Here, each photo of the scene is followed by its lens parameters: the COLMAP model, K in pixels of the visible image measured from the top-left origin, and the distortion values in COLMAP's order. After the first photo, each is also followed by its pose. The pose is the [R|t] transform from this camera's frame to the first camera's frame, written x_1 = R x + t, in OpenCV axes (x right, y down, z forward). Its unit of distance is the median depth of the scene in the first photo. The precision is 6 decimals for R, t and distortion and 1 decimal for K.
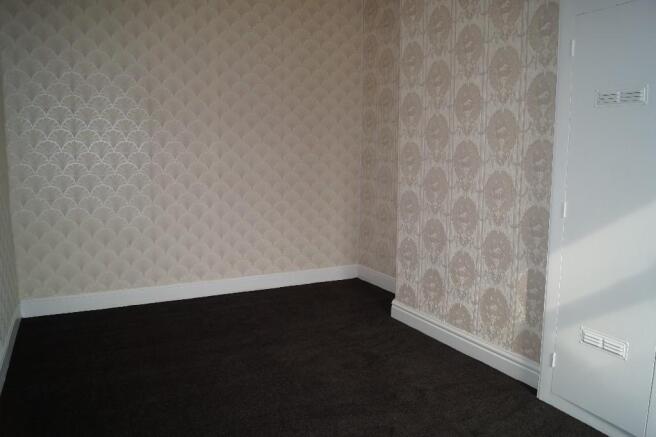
lens RADIAL K [[528.2, 0, 328.0], [0, 528.2, 218.5], [0, 0, 1]] dist [-0.119118, -0.000685]
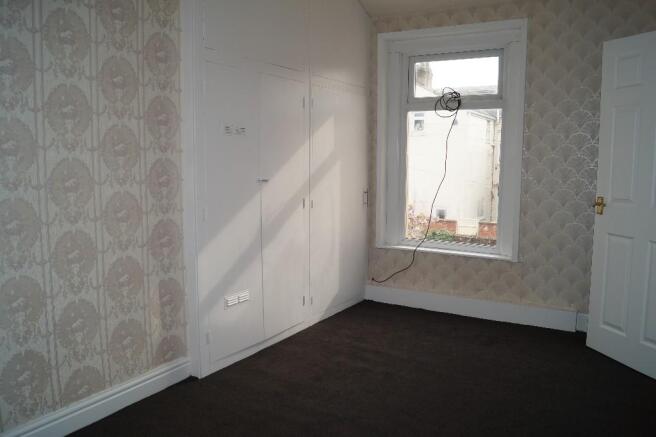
lens RADIAL K [[528.2, 0, 328.0], [0, 528.2, 218.5], [0, 0, 1]] dist [-0.119118, -0.000685]
pose [[-0.565219, -0.080936, 0.820961, -0.655333], [0.113723, 0.978029, 0.174718, -0.169585], [-0.817065, 0.192116, -0.543596, 1.257848]]
